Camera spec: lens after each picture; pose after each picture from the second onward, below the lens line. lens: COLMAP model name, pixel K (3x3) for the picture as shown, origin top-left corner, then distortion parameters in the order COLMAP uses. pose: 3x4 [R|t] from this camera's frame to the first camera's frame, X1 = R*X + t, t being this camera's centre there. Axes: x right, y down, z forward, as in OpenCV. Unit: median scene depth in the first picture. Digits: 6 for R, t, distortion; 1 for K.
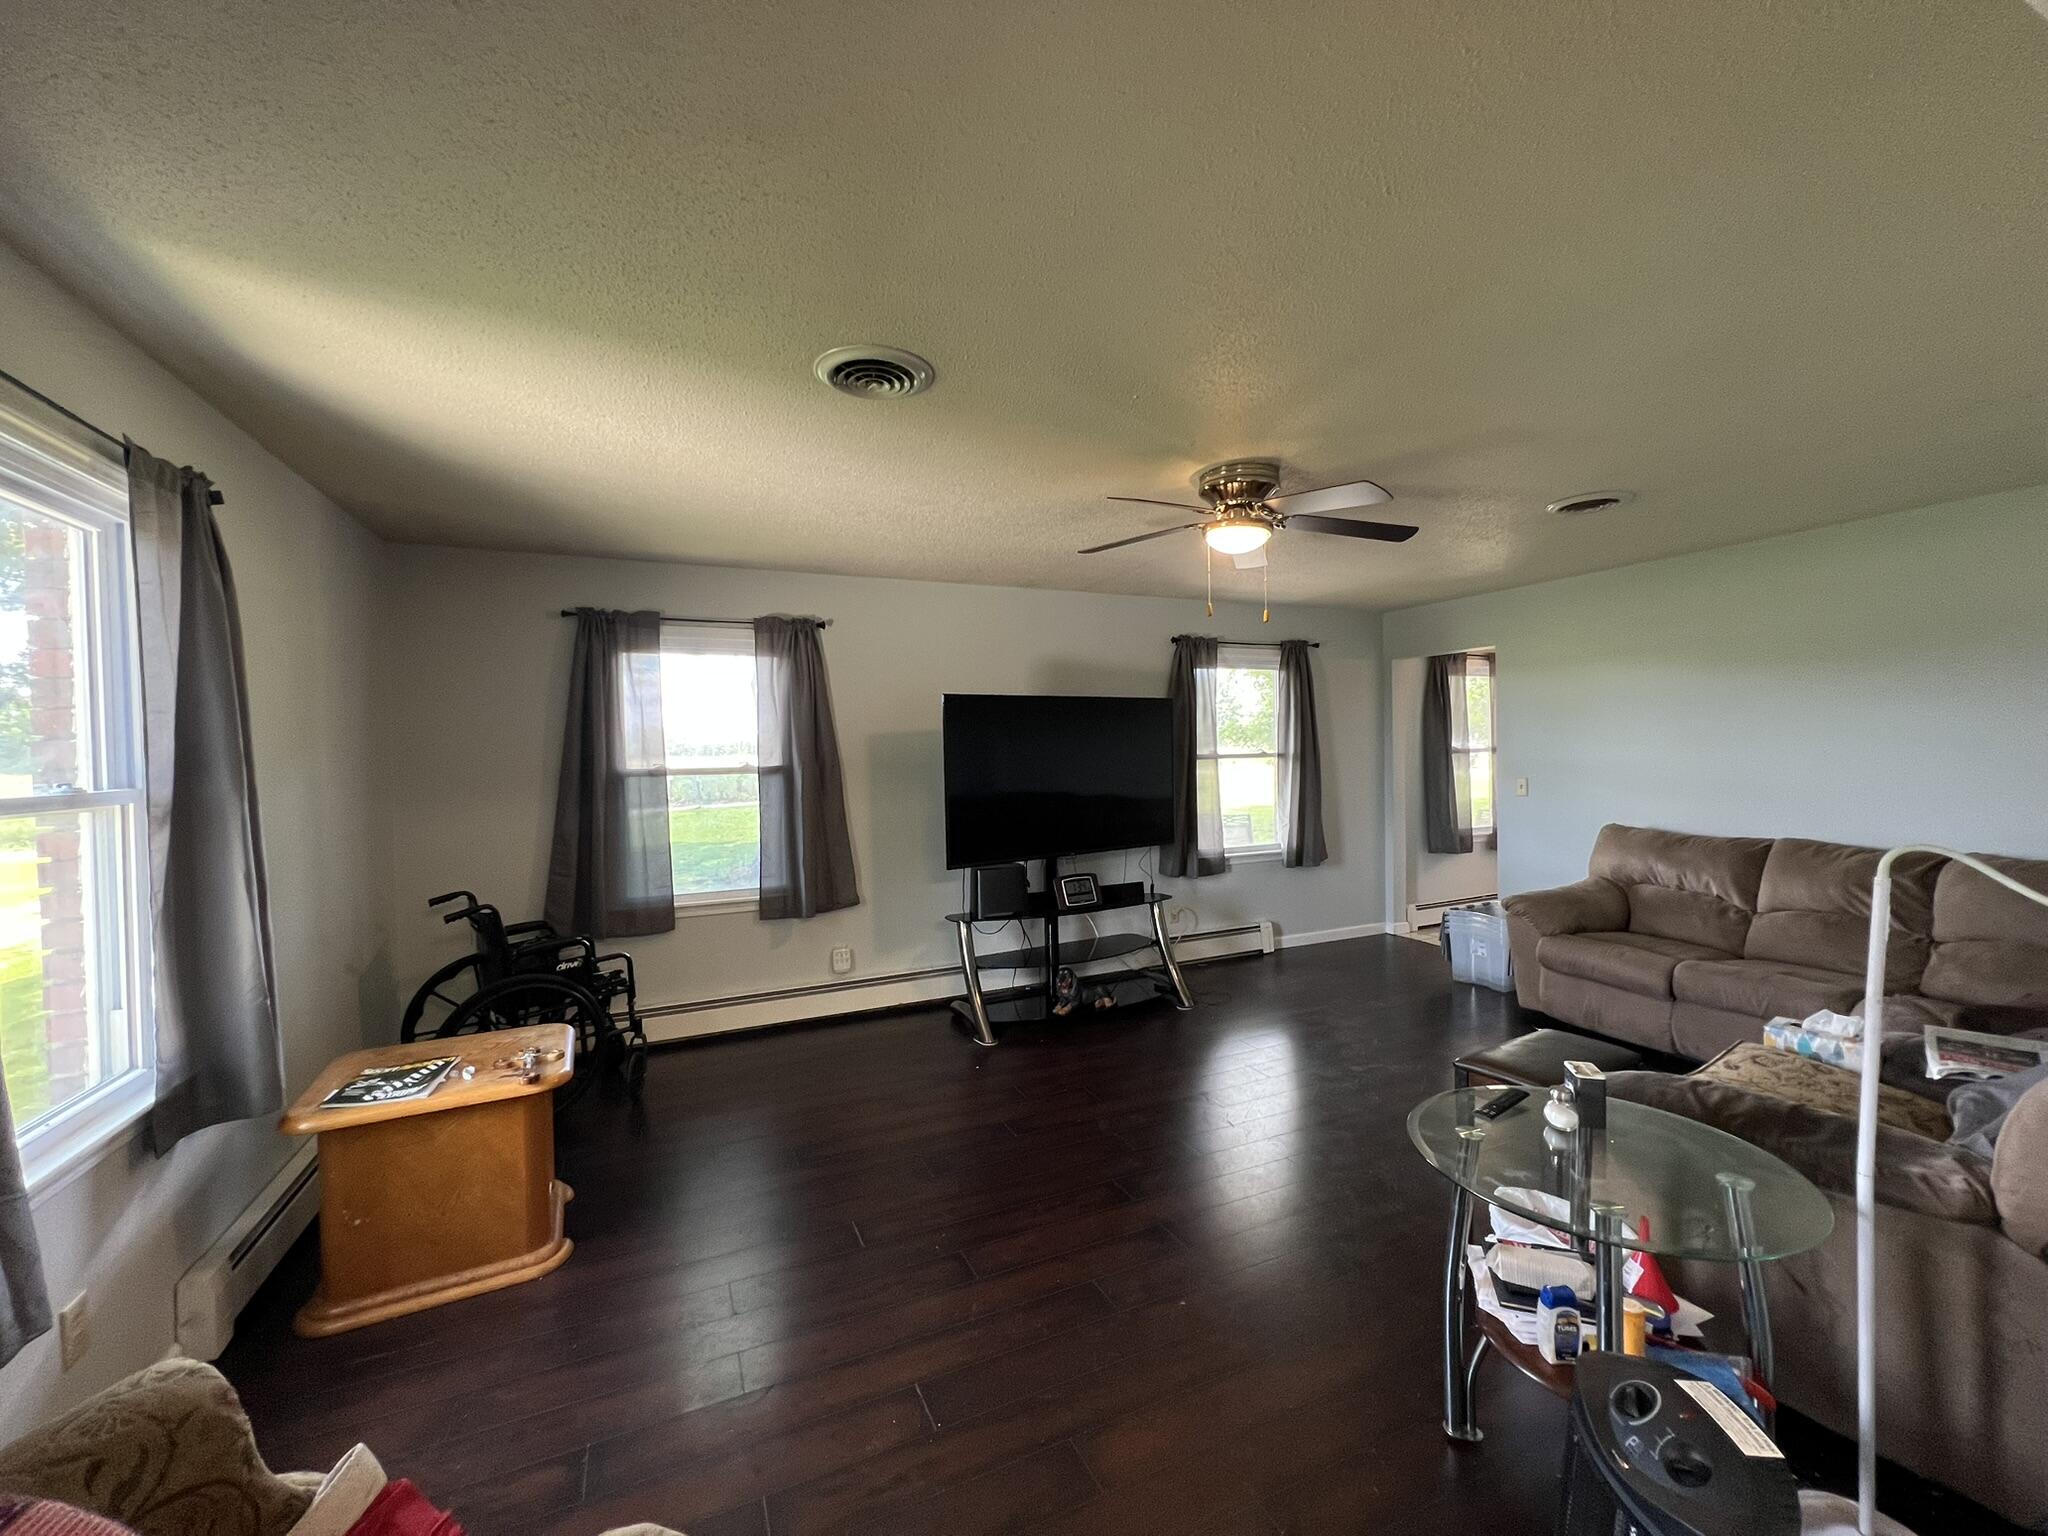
lens RADIAL K [[820.0, 0, 1025.8], [0, 820.0, 767.8], [0, 0, 1]] dist [-0.004440, 0.000681]
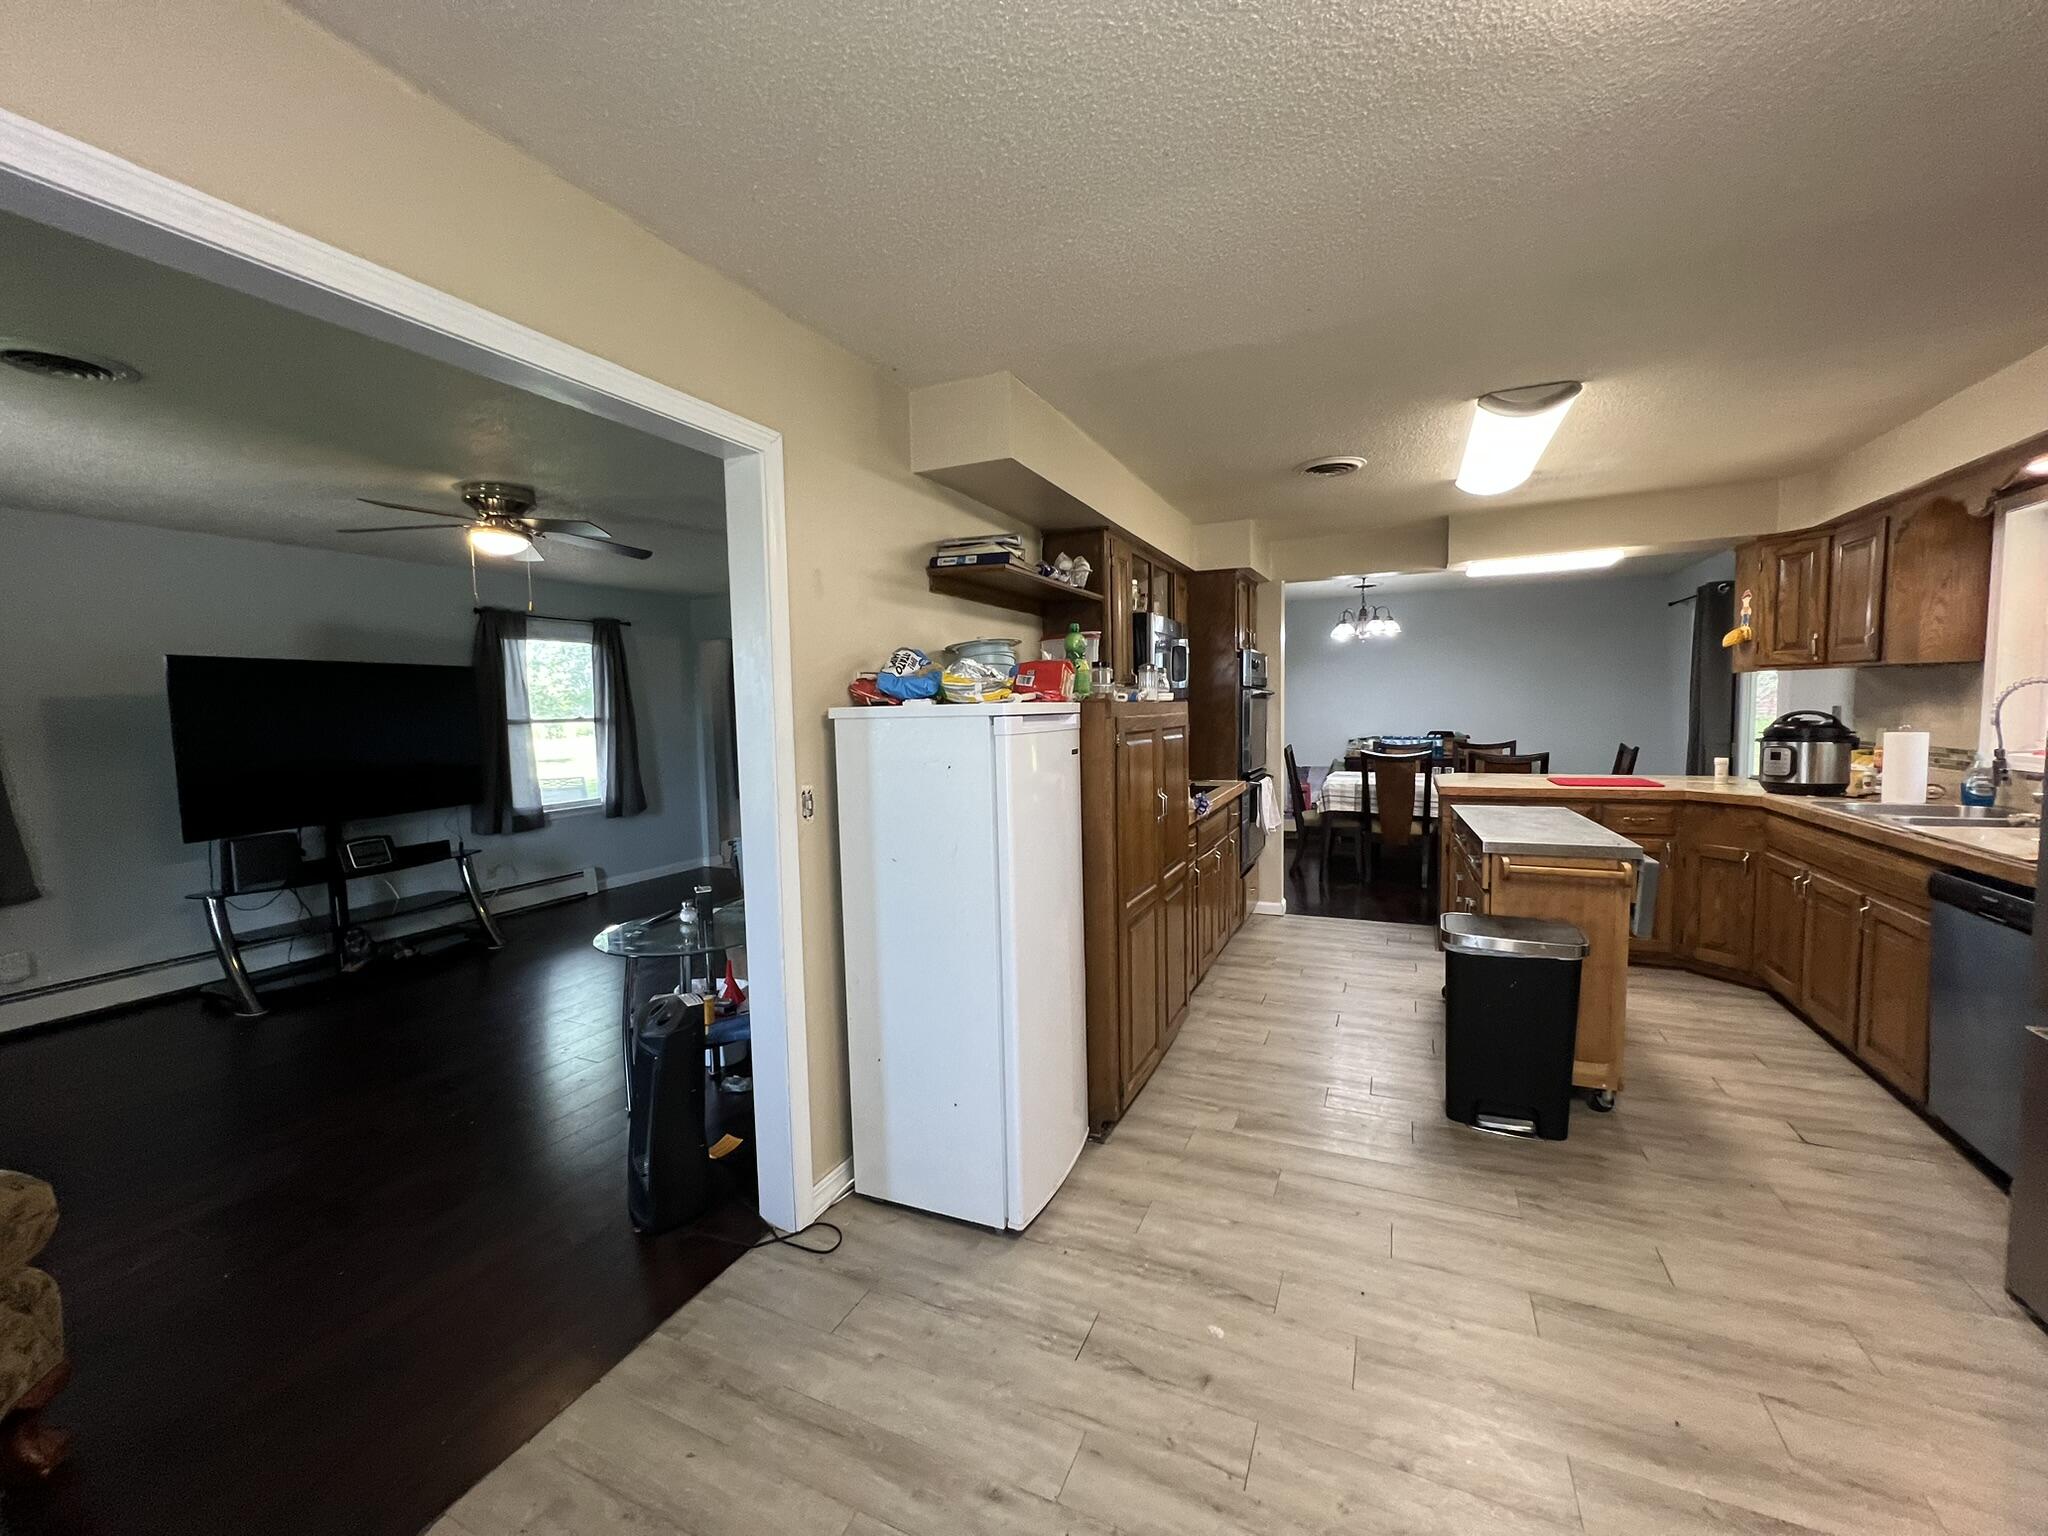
lens RADIAL K [[820.0, 0, 1033.5], [0, 820.0, 772.5], [0, 0, 1]] dist [-0.004440, 0.000681]
pose [[0.752500, -0.048195, 0.656826, 0.021591], [0.019168, 0.998499, 0.051306, 0.012285], [-0.658313, -0.026018, 0.752295, -0.294969]]
